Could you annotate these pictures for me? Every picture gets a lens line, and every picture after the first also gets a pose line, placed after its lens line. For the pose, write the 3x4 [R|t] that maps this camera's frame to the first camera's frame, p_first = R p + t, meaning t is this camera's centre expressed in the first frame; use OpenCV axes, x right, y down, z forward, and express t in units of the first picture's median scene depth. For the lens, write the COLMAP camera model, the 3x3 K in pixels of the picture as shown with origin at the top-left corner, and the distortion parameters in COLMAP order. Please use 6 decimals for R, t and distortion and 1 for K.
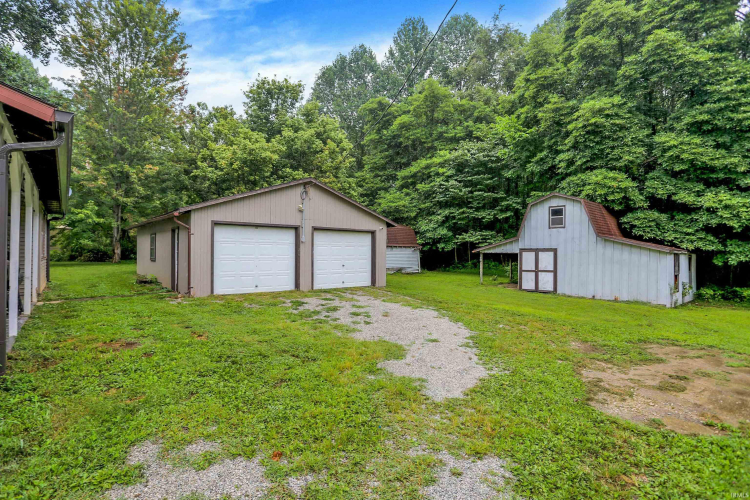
lens RADIAL K [[377.4, 0, 375.0], [0, 377.4, 250.0], [0, 0, 1]] dist [0.001141, 0.001183]
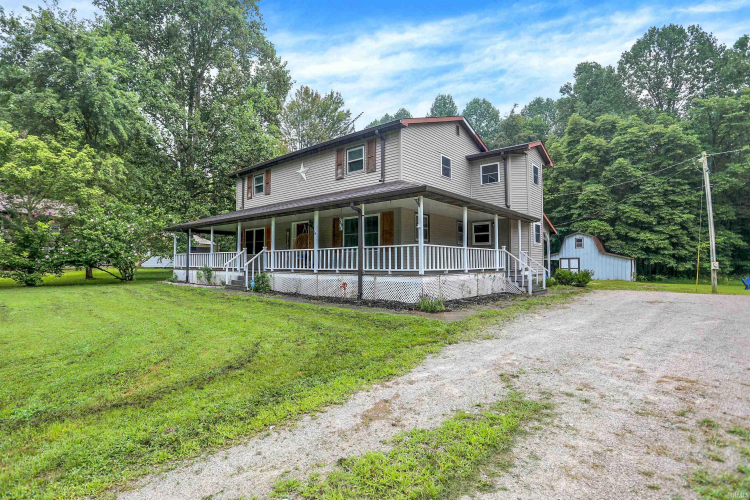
lens RADIAL K [[377.4, 0, 375.0], [0, 377.4, 250.0], [0, 0, 1]] dist [0.001141, 0.001183]
pose [[0.987186, -0.004084, 0.159522, -0.997468], [0.006952, 0.999824, -0.017423, -0.018520], [-0.159423, 0.018309, 0.987041, -0.921738]]
